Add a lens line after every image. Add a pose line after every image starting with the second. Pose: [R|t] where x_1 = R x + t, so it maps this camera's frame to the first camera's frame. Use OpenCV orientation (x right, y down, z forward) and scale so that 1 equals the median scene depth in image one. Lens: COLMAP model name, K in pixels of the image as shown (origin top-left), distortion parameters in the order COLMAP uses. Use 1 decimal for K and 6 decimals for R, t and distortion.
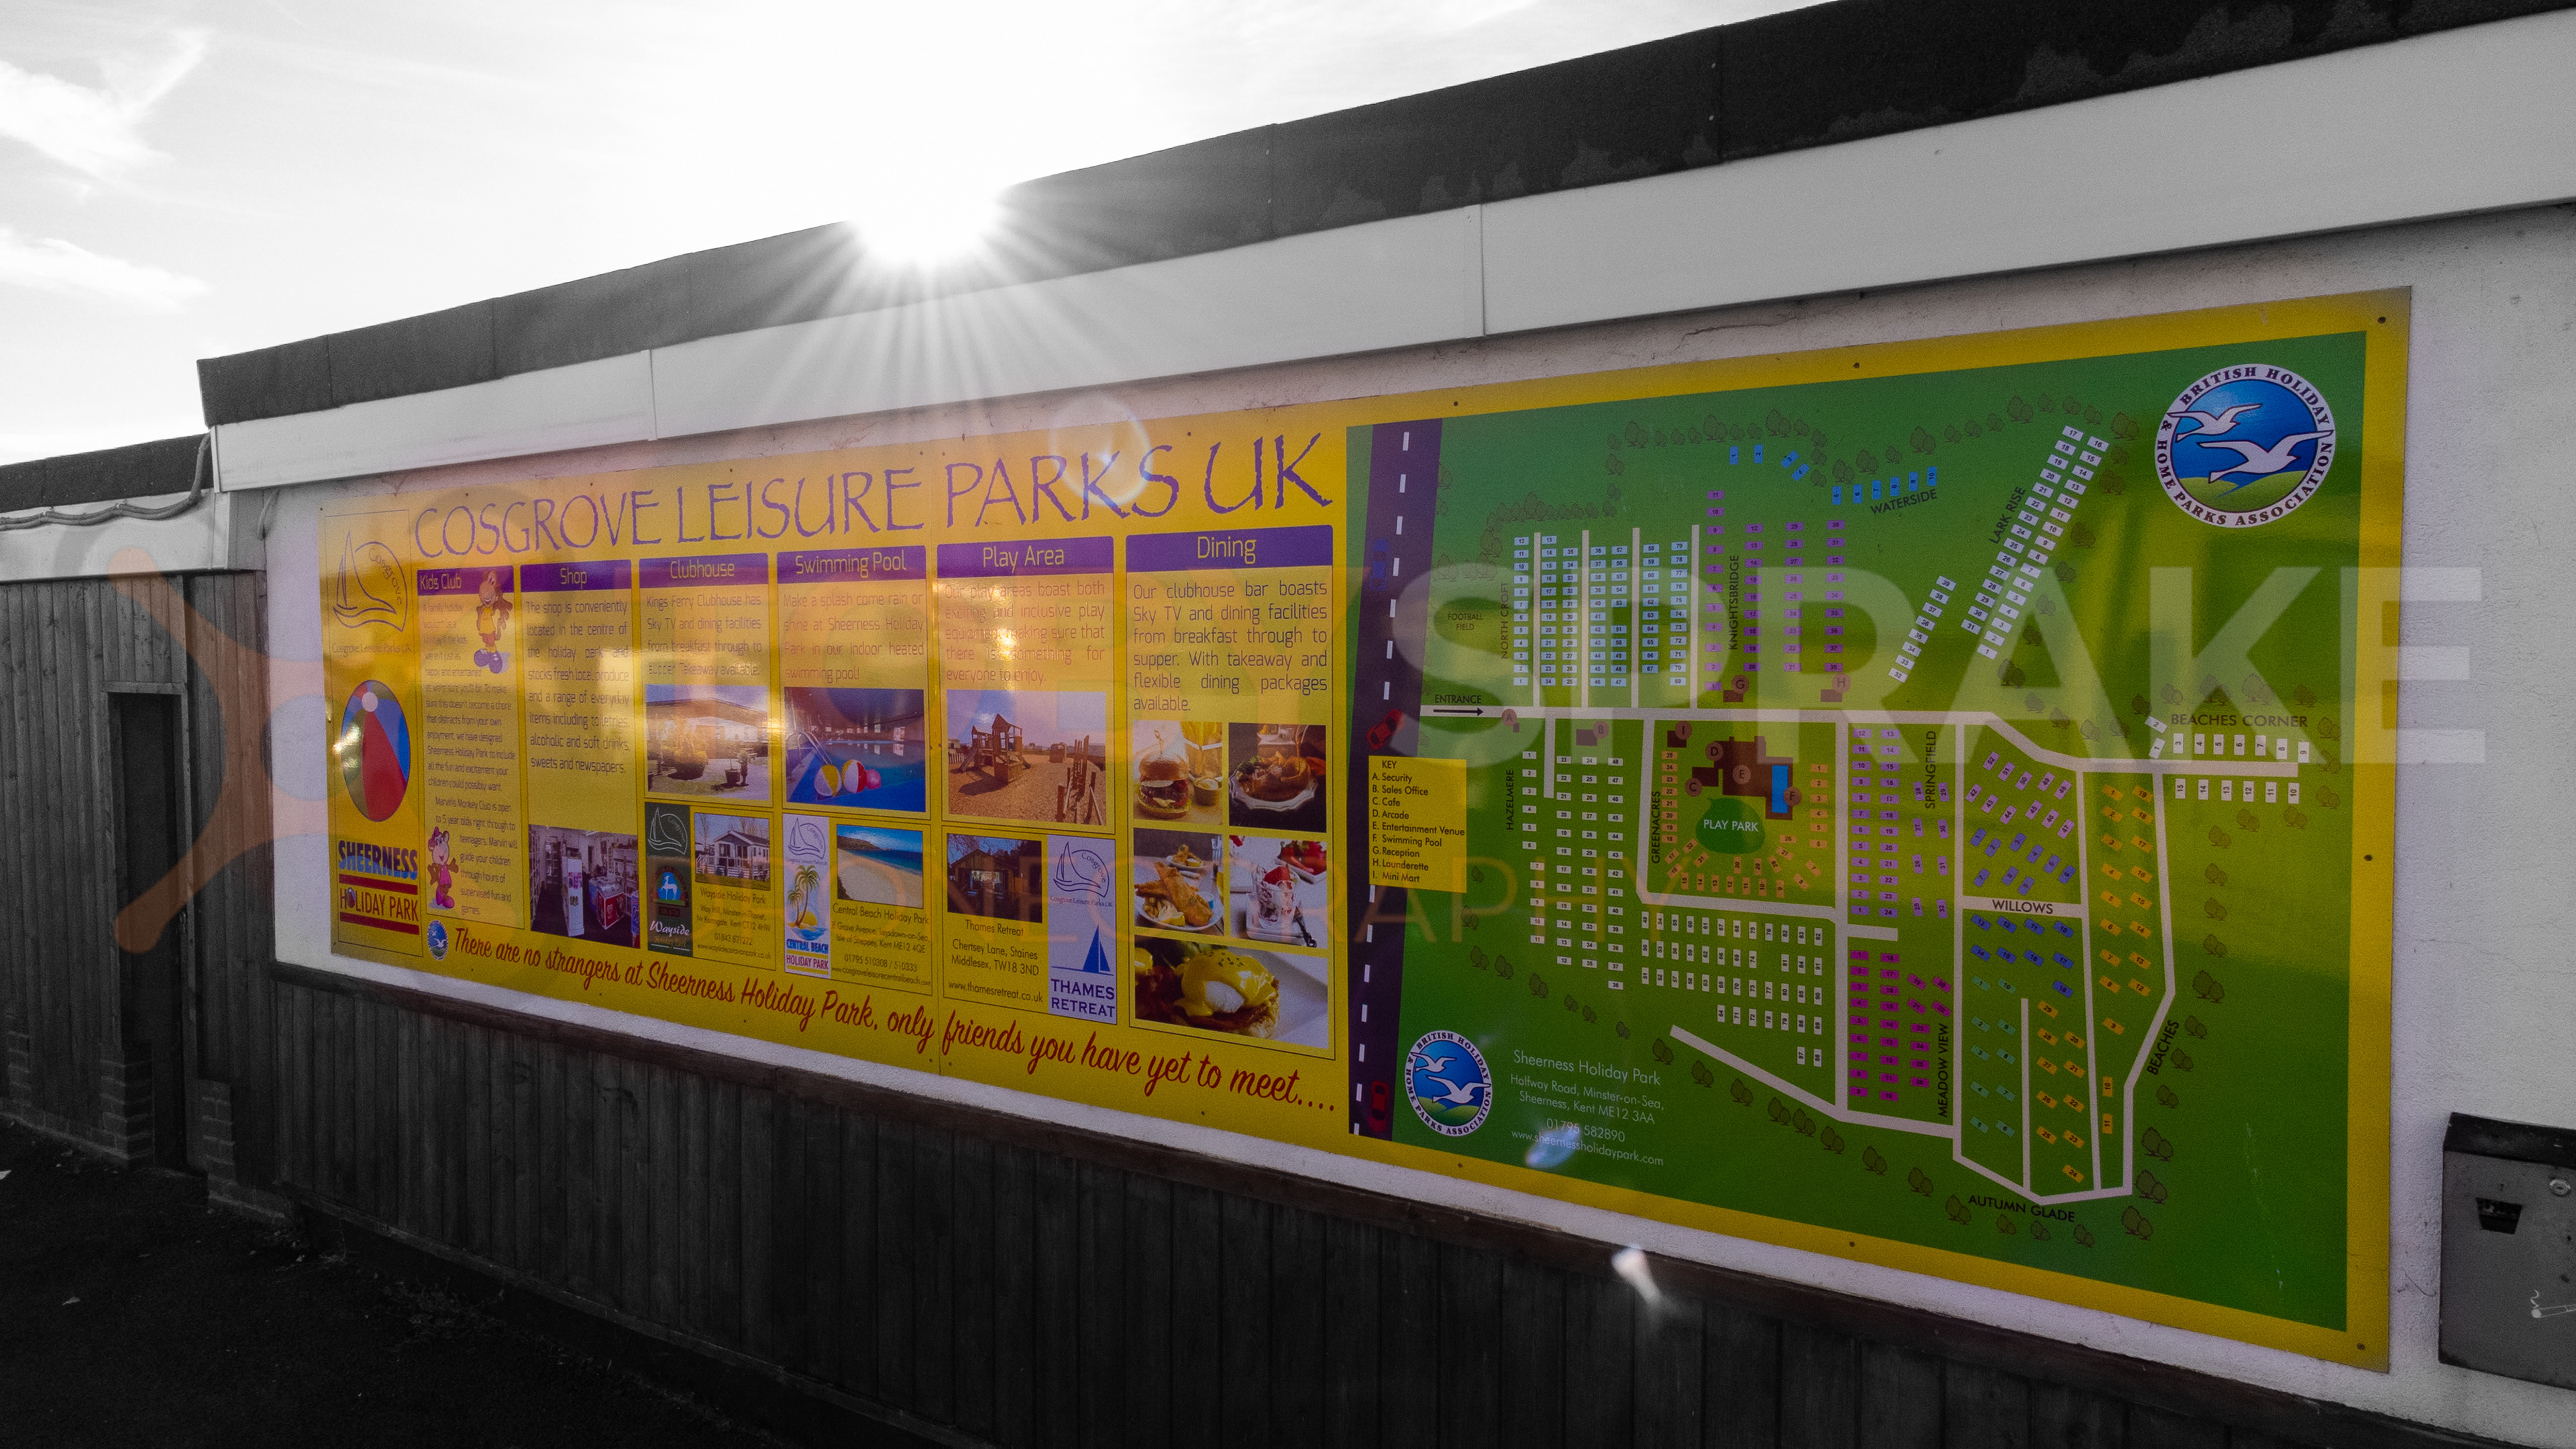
lens RADIAL K [[1923.8, 0, 1284.4], [0, 1923.8, 705.2], [0, 0, 1]] dist [0.025712, 0.032551]
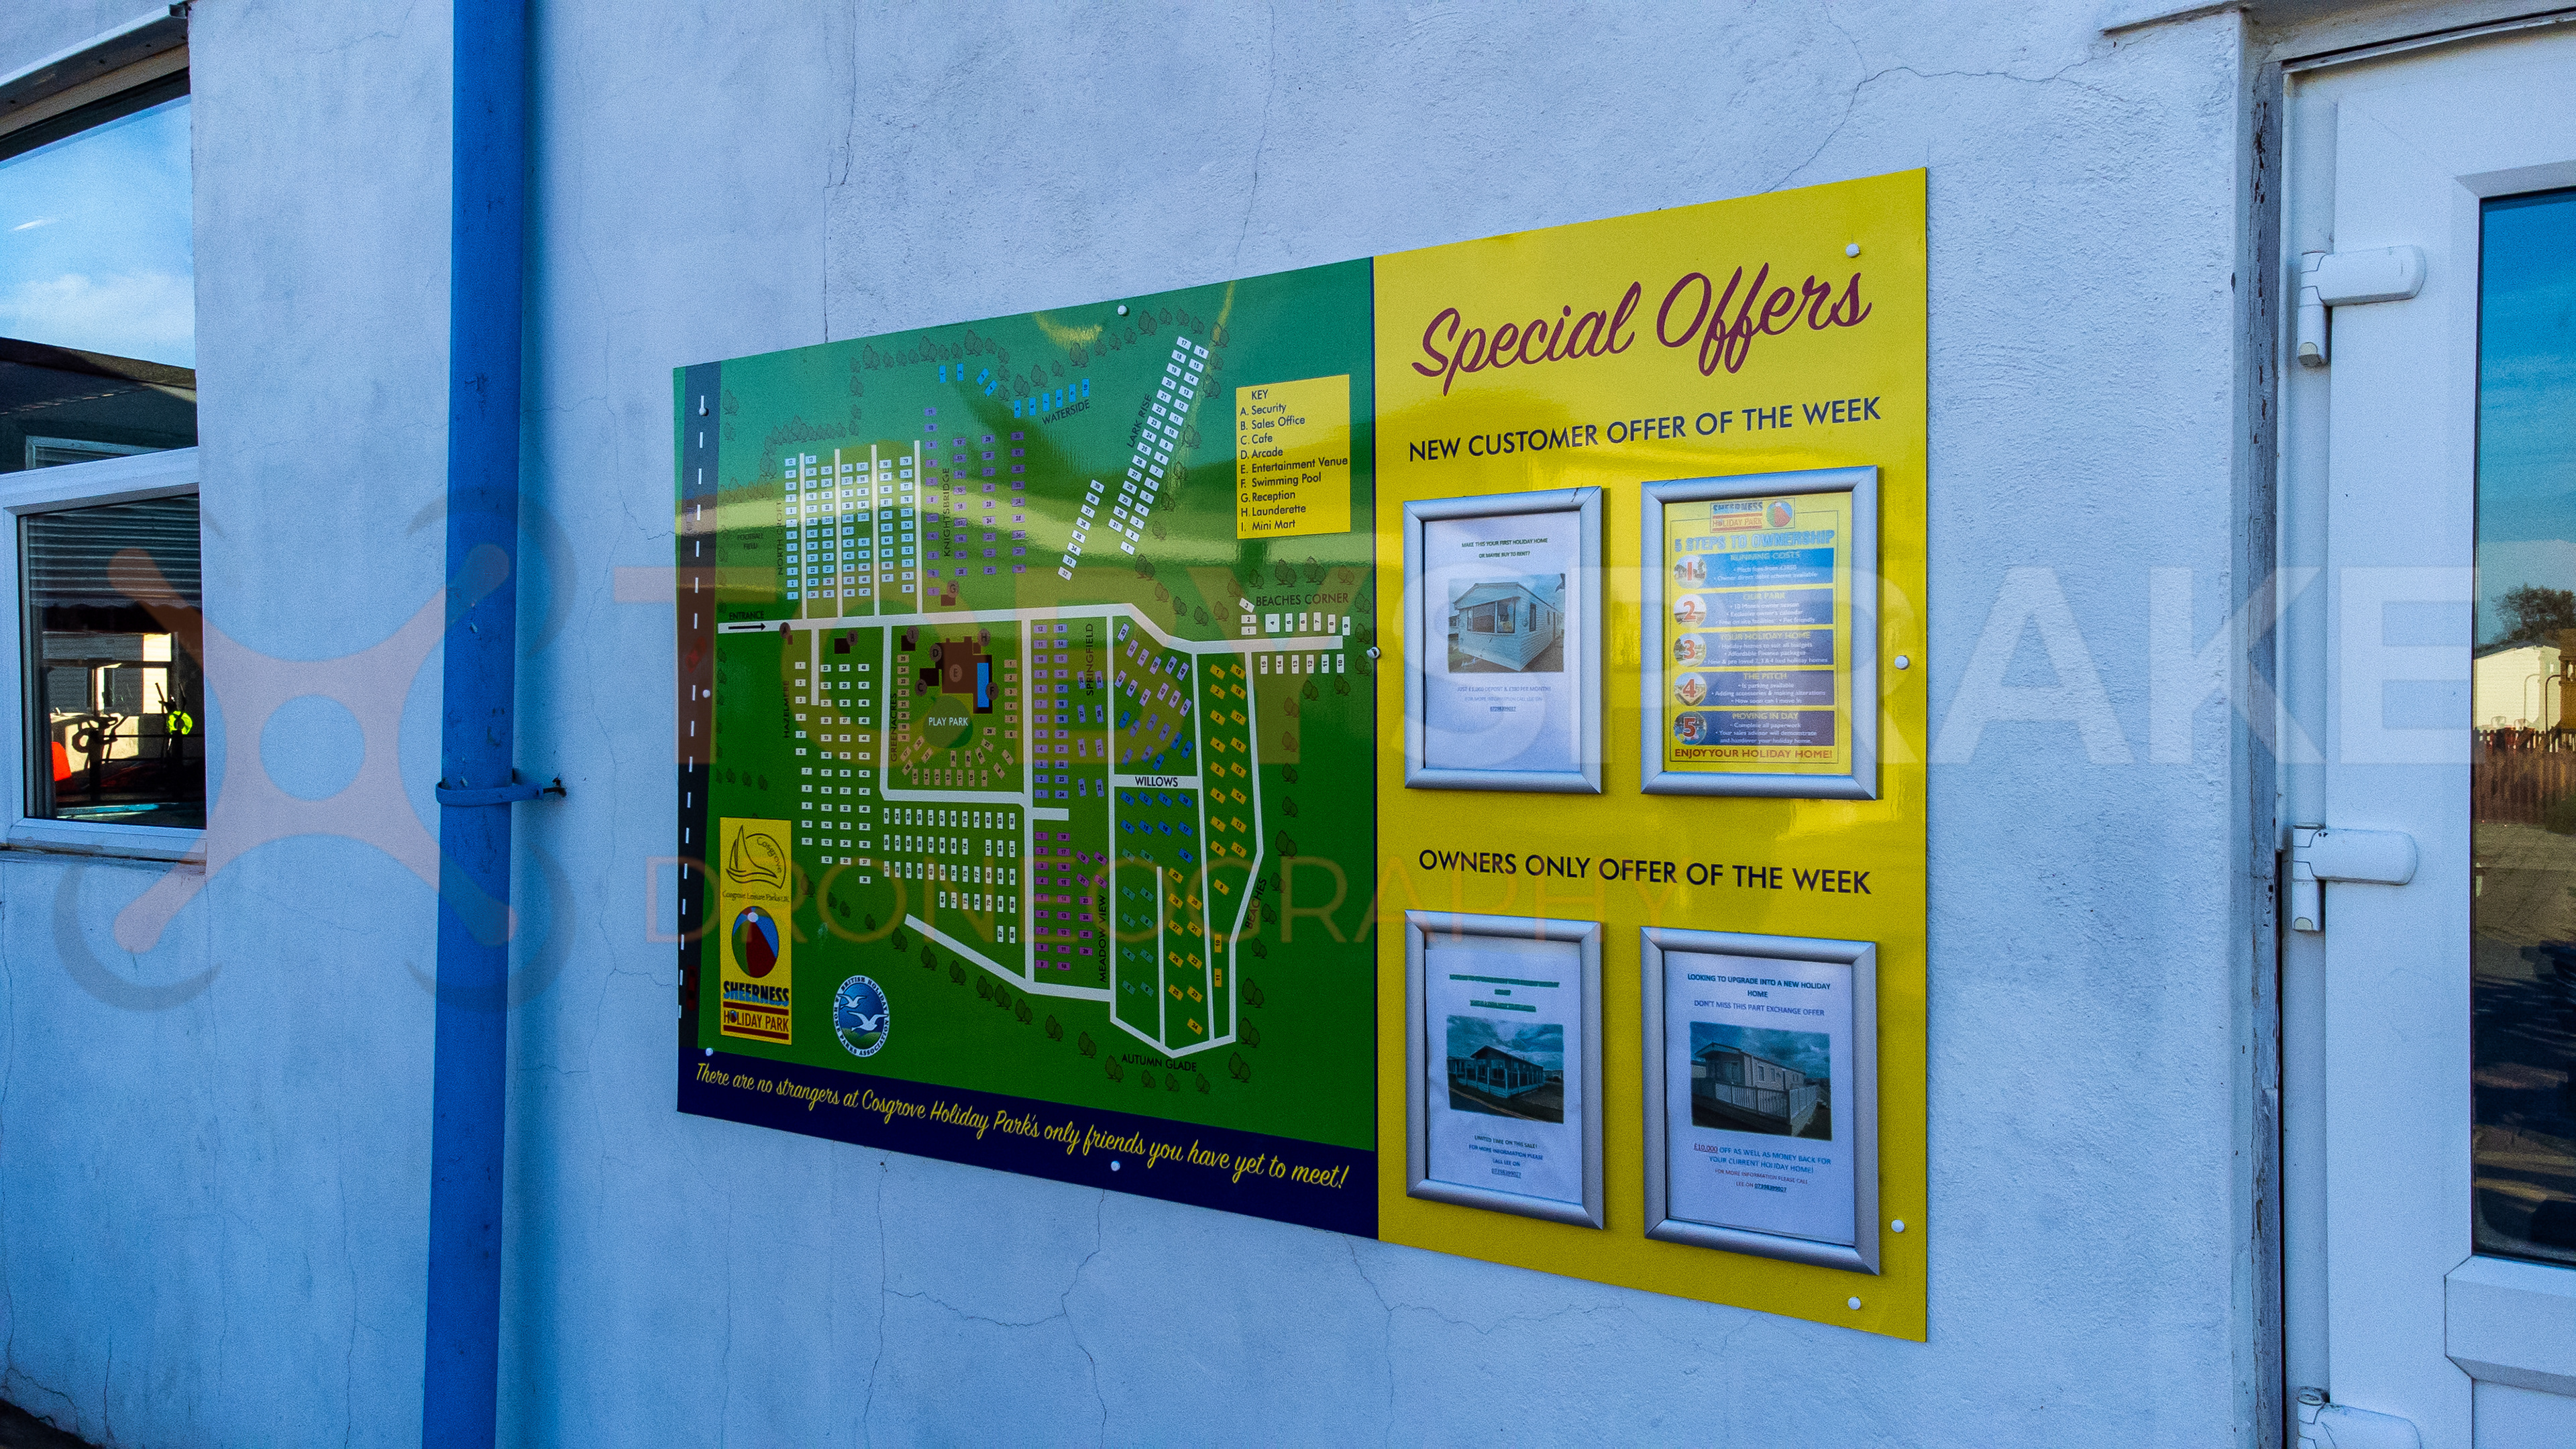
lens RADIAL K [[1923.8, 0, 1296.7], [0, 1923.8, 724.1], [0, 0, 1]] dist [0.025712, 0.032551]
pose [[0.998436, 0.003351, 0.055805, 0.339987], [-0.001946, 0.999680, -0.025206, 0.084095], [-0.055871, 0.025058, 0.998123, -0.069196]]
